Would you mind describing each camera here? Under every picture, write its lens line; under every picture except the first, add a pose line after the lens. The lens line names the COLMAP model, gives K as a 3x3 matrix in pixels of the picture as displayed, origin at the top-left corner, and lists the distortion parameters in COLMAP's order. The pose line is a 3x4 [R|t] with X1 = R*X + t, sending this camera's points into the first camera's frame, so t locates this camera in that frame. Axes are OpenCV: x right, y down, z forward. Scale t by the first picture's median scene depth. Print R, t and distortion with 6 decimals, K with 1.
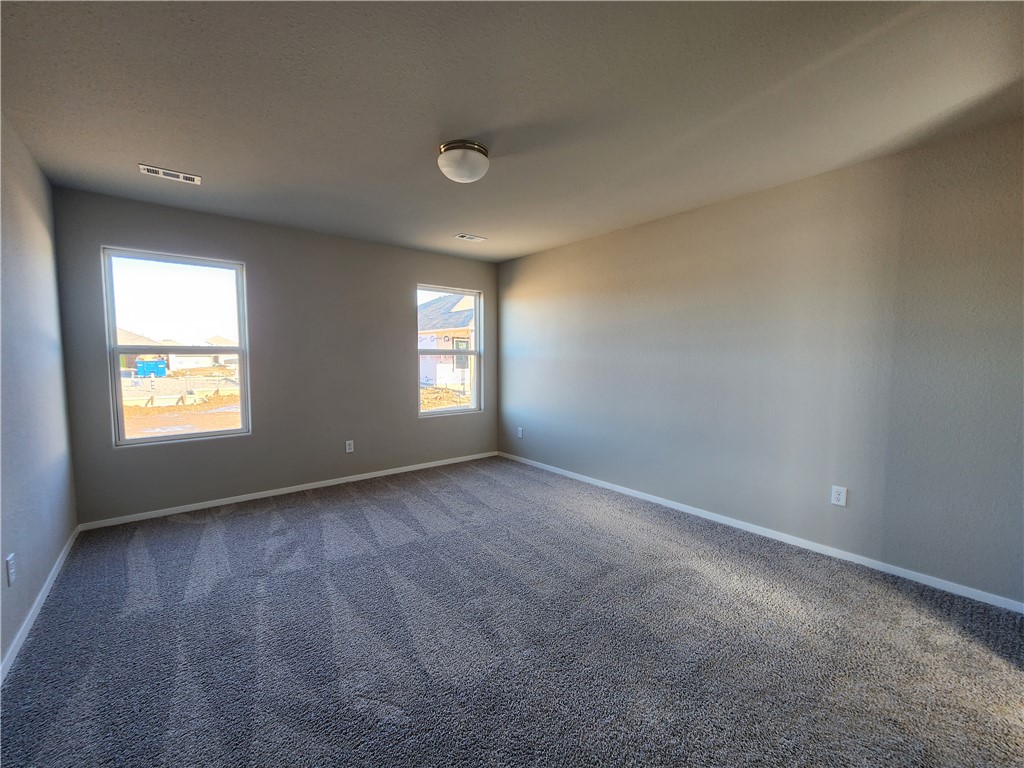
lens RADIAL K [[422.4, 0, 521.1], [0, 422.4, 383.6], [0, 0, 1]] dist [-0.000281, -0.000264]
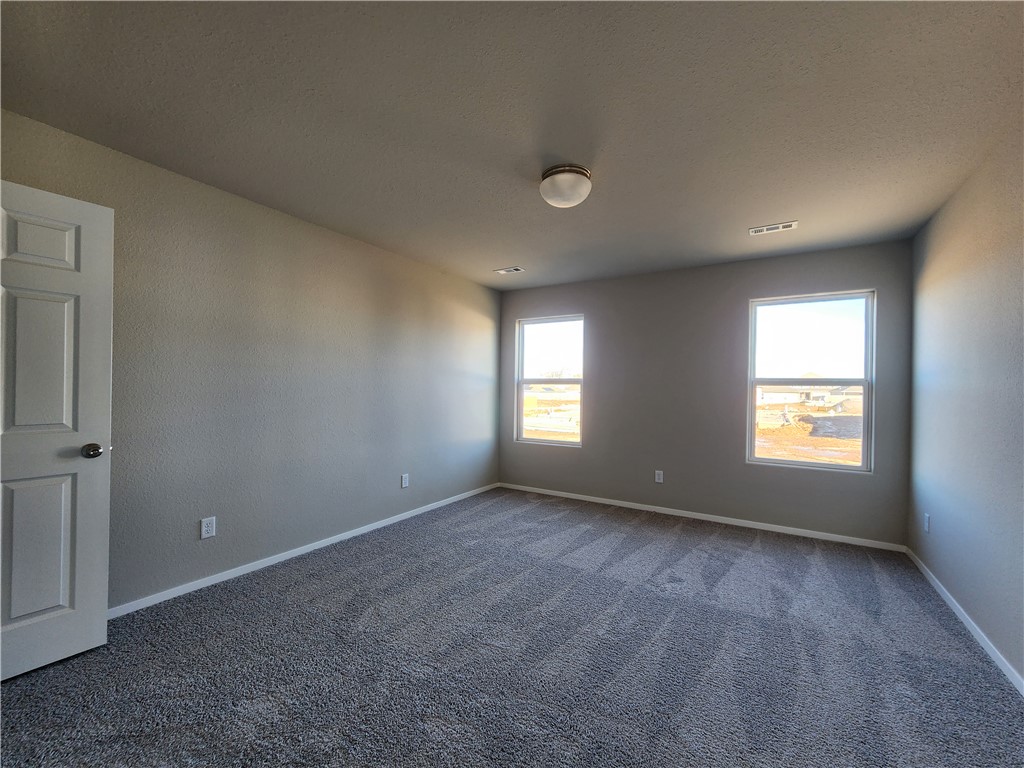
lens RADIAL K [[422.4, 0, 512.8], [0, 422.4, 390.9], [0, 0, 1]] dist [-0.000281, -0.000264]
pose [[0.314941, 0.011301, -0.949044, 0.501921], [-0.070771, 0.997425, -0.011609, -0.020120], [0.946469, 0.070820, 0.314929, 0.397301]]
